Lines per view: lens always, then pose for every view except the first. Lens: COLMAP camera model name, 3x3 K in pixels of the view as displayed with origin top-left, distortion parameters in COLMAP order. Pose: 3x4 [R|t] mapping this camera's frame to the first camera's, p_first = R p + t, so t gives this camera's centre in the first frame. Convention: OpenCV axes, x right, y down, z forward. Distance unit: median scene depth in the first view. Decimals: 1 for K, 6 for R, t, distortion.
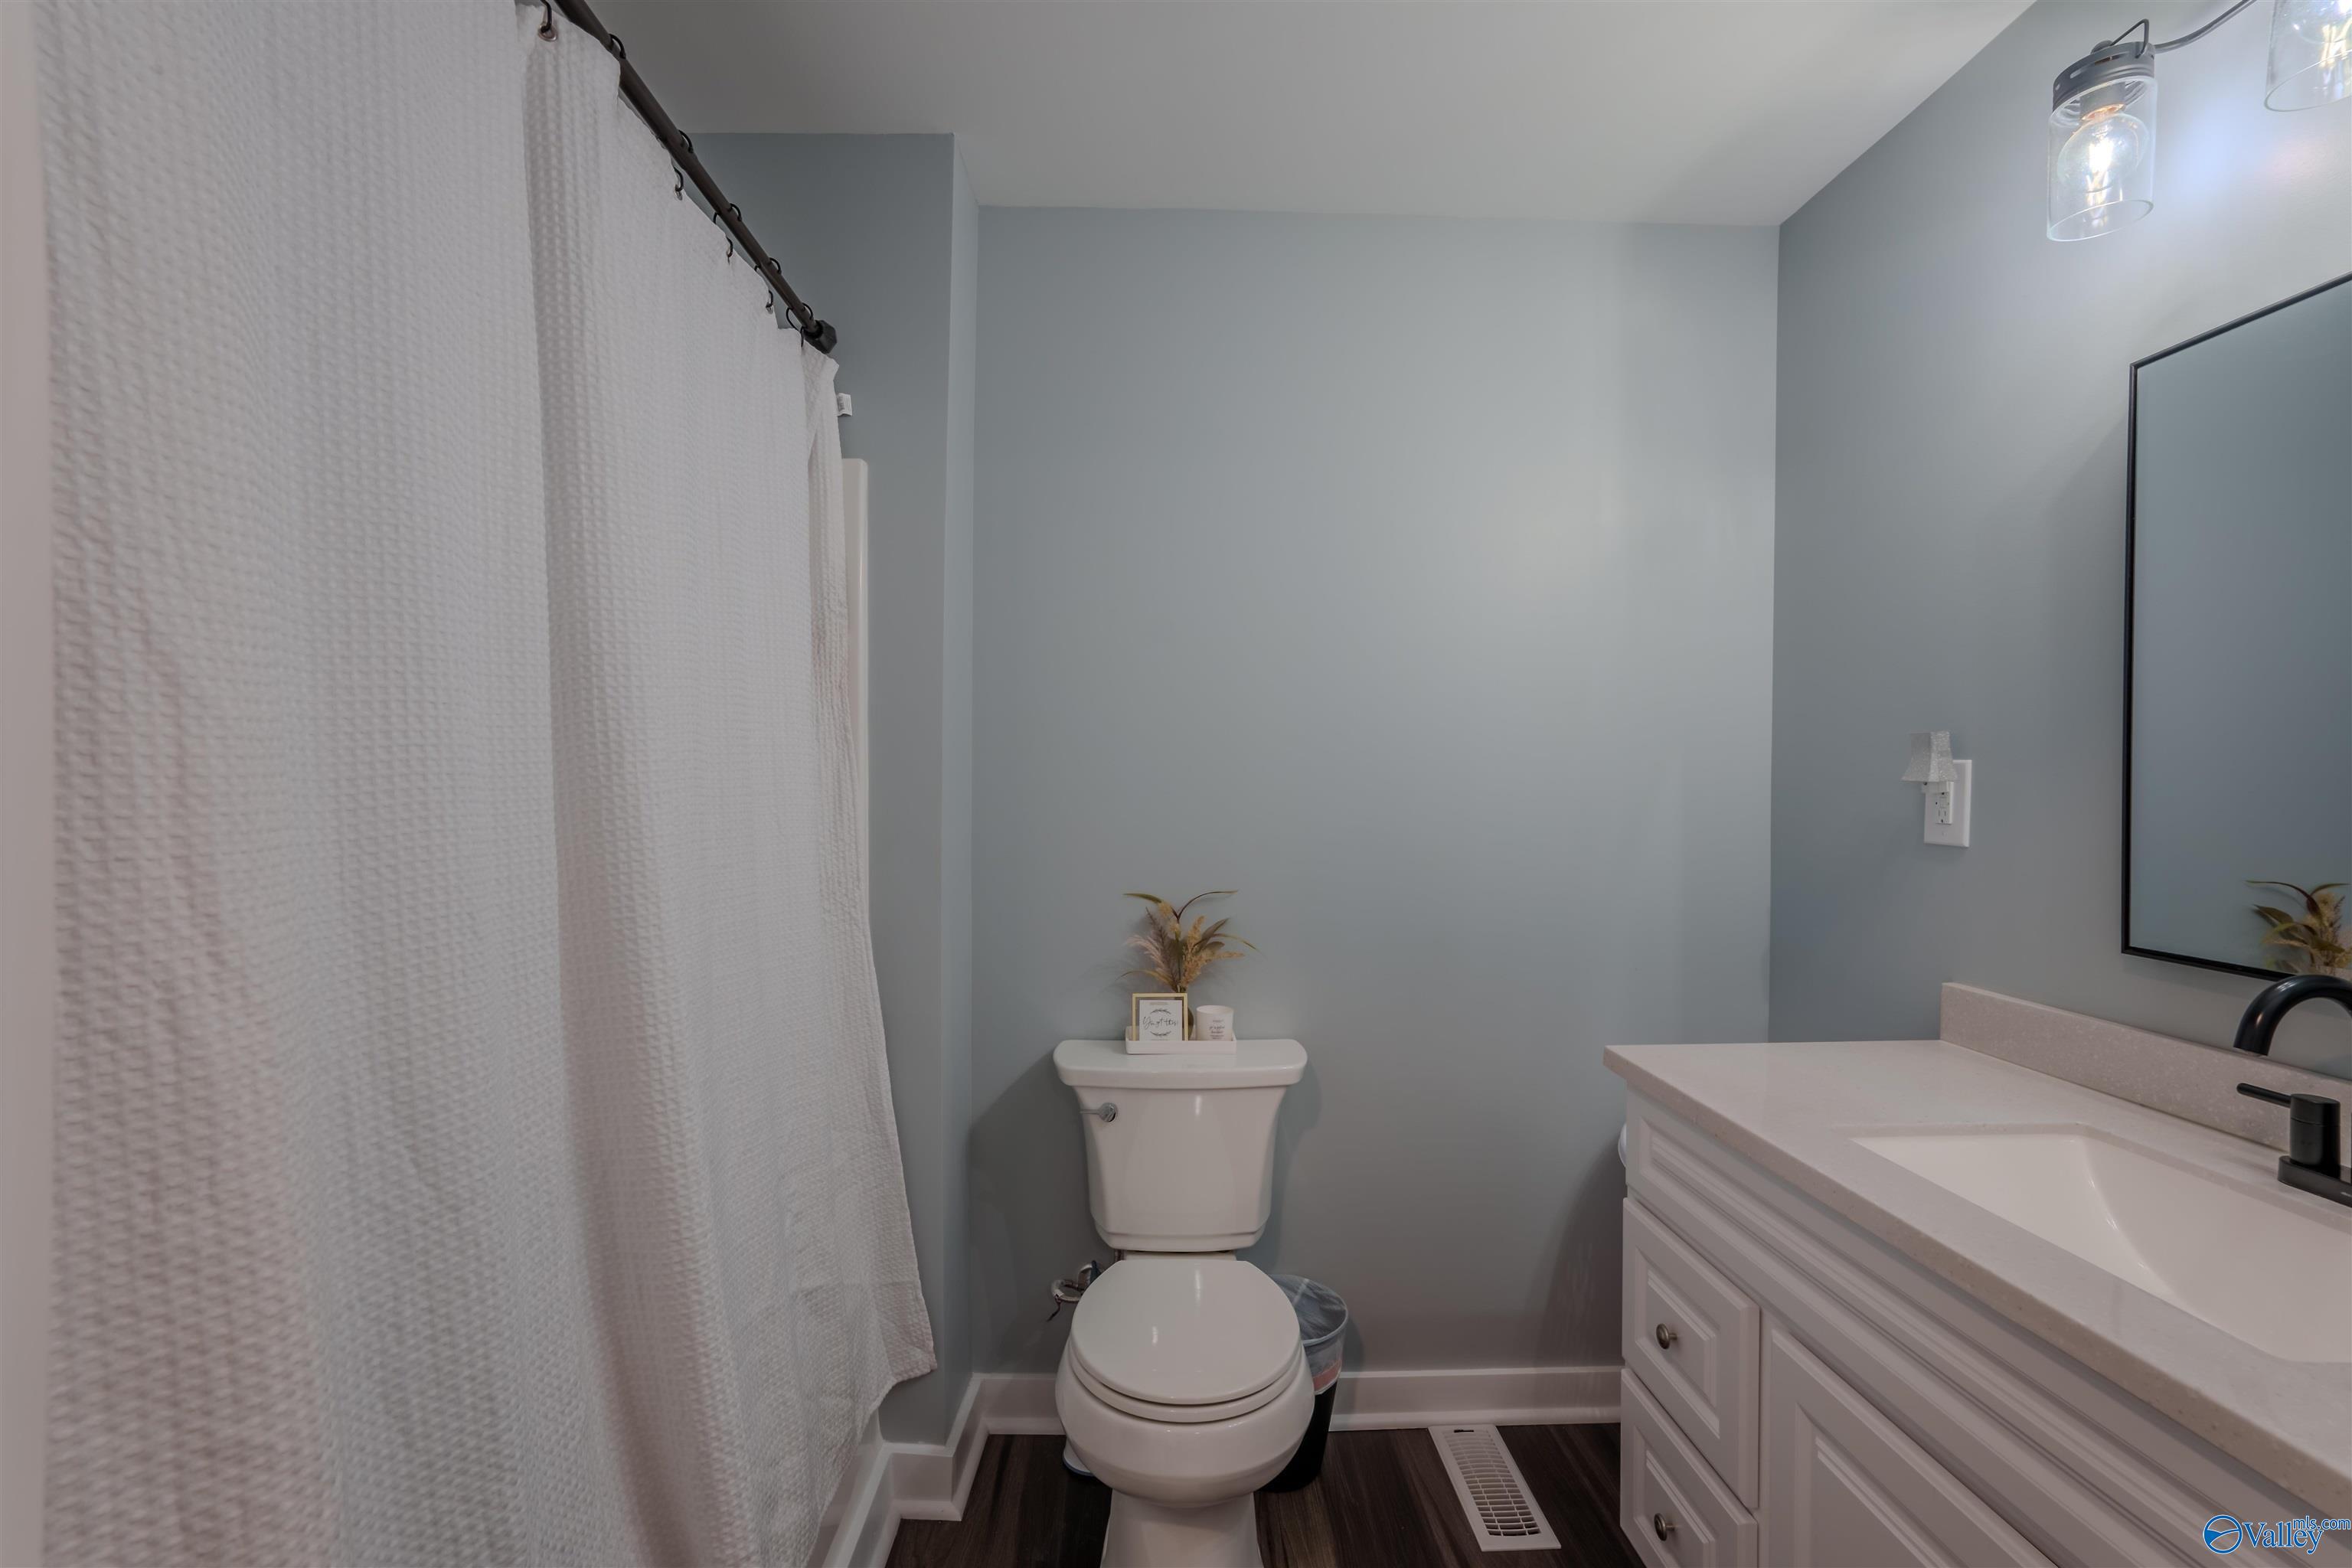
lens RADIAL K [[1050.6, 0, 1181.0], [0, 1050.6, 779.9], [0, 0, 1]] dist [-0.033584, 0.018763]
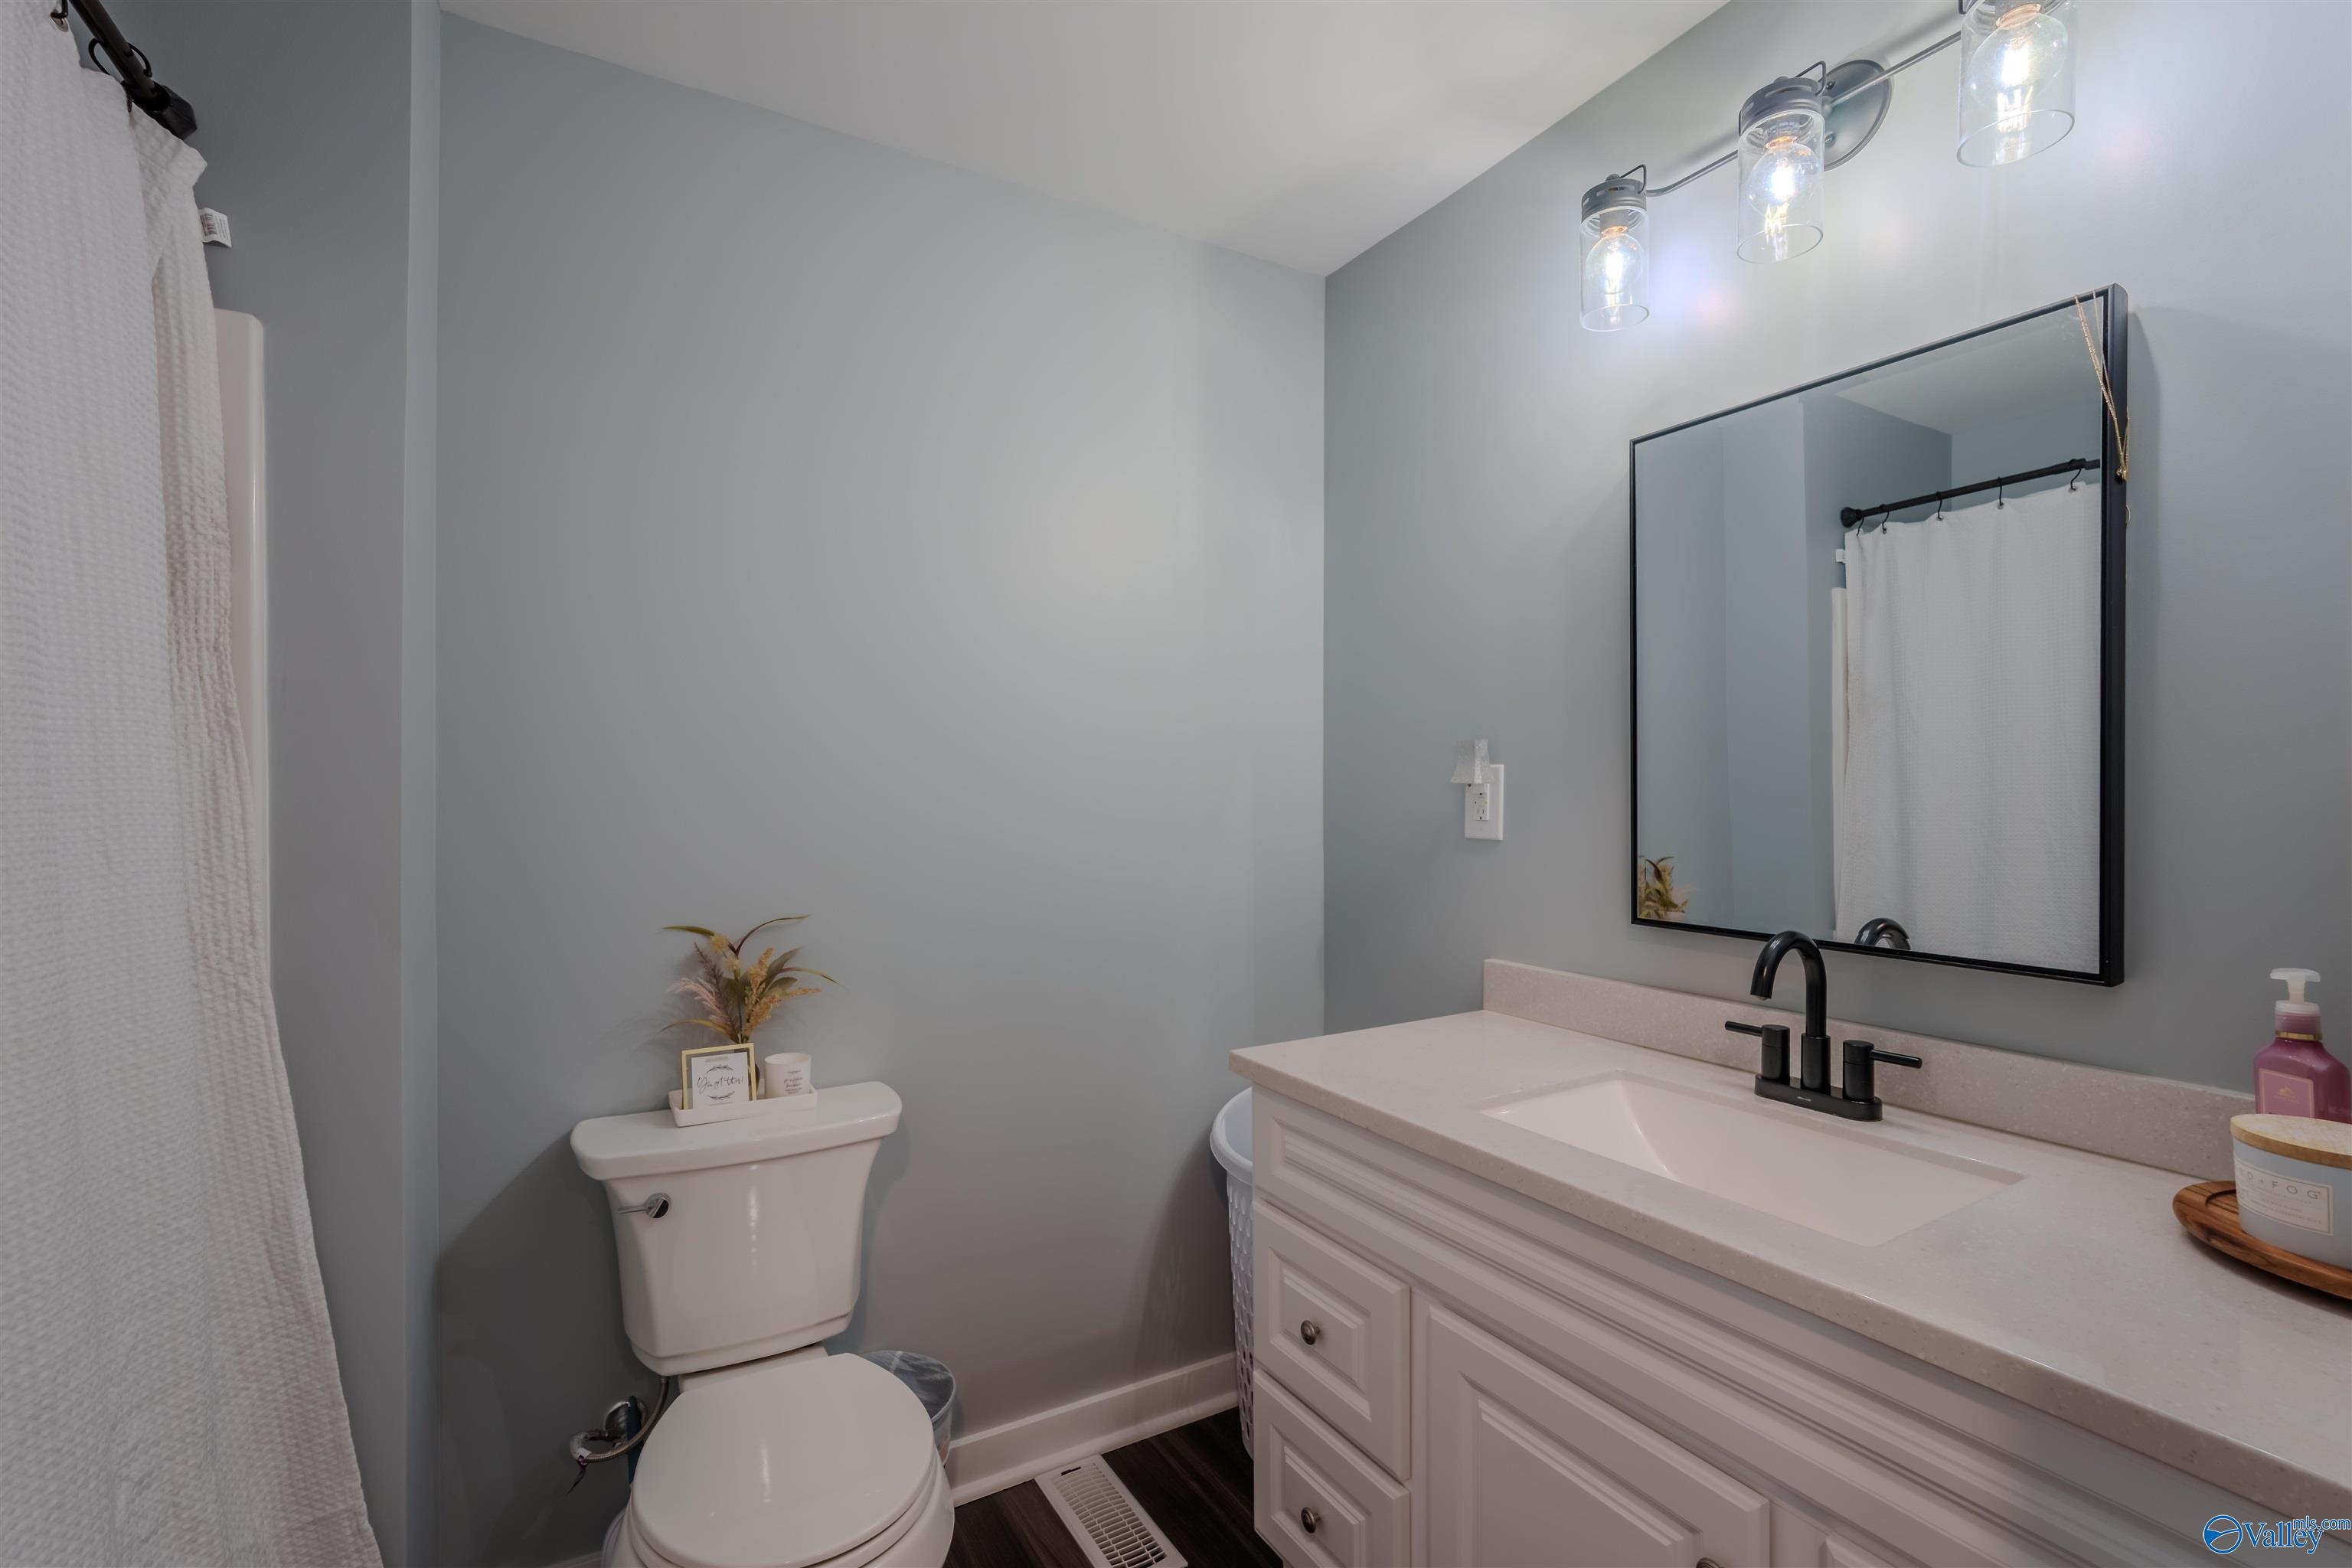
lens RADIAL K [[1050.6, 0, 1172.9], [0, 1050.6, 781.9], [0, 0, 1]] dist [-0.033584, 0.018763]
pose [[0.879686, -0.002601, 0.475549, -0.104268], [0.004633, 0.999984, -0.003101, 0.001652], [-0.475533, 0.004931, 0.879684, 0.129798]]
